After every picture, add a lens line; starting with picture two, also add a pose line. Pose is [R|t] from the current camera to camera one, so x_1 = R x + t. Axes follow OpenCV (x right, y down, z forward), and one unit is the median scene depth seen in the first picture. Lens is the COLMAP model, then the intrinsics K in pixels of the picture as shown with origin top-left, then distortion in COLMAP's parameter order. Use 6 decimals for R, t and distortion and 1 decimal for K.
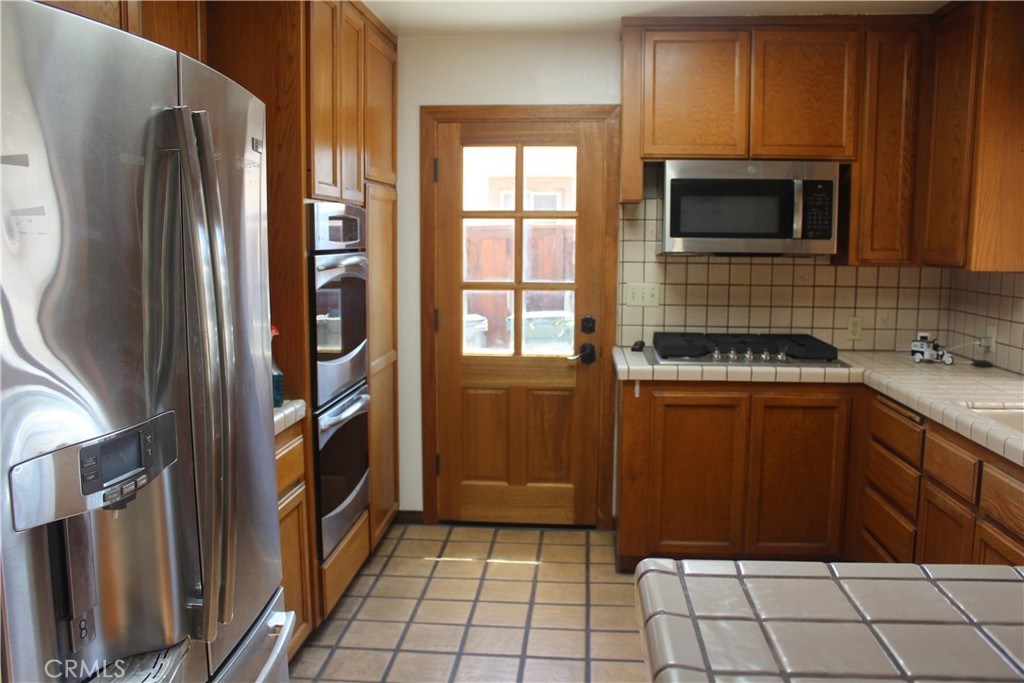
lens RADIAL K [[828.0, 0, 512.0], [0, 828.0, 341.5], [0, 0, 1]] dist [-0.168200, 0.142270]
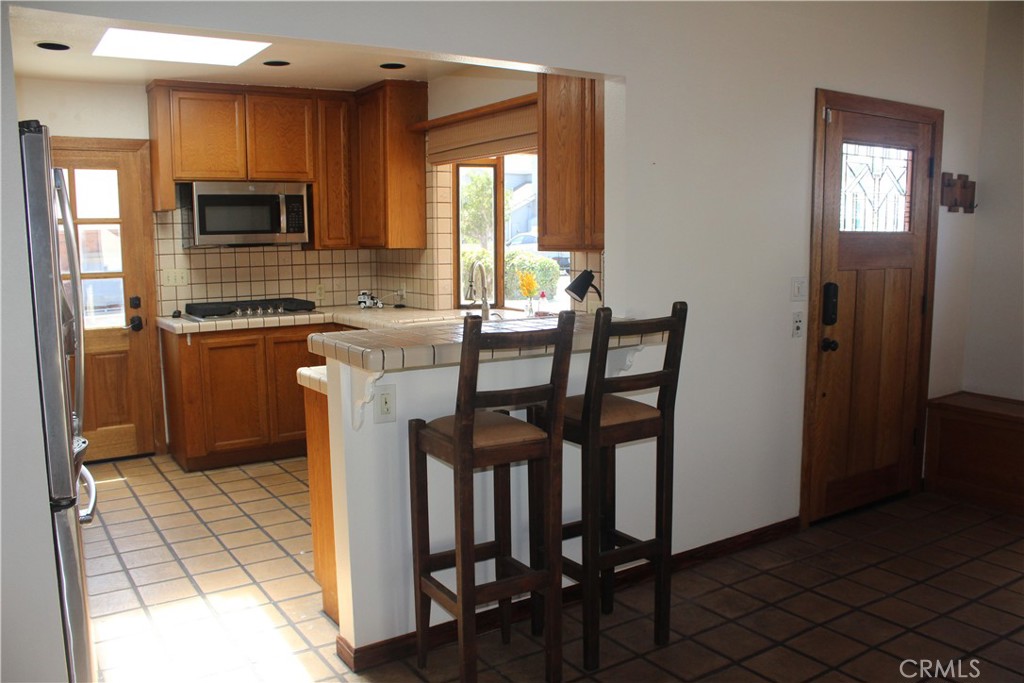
lens RADIAL K [[828.0, 0, 512.0], [0, 828.0, 341.5], [0, 0, 1]] dist [-0.168200, 0.142270]
pose [[0.776142, -0.092119, 0.623793, -0.287933], [0.092762, 0.995188, 0.031548, 0.067235], [-0.623698, 0.033379, 0.780953, -0.457957]]
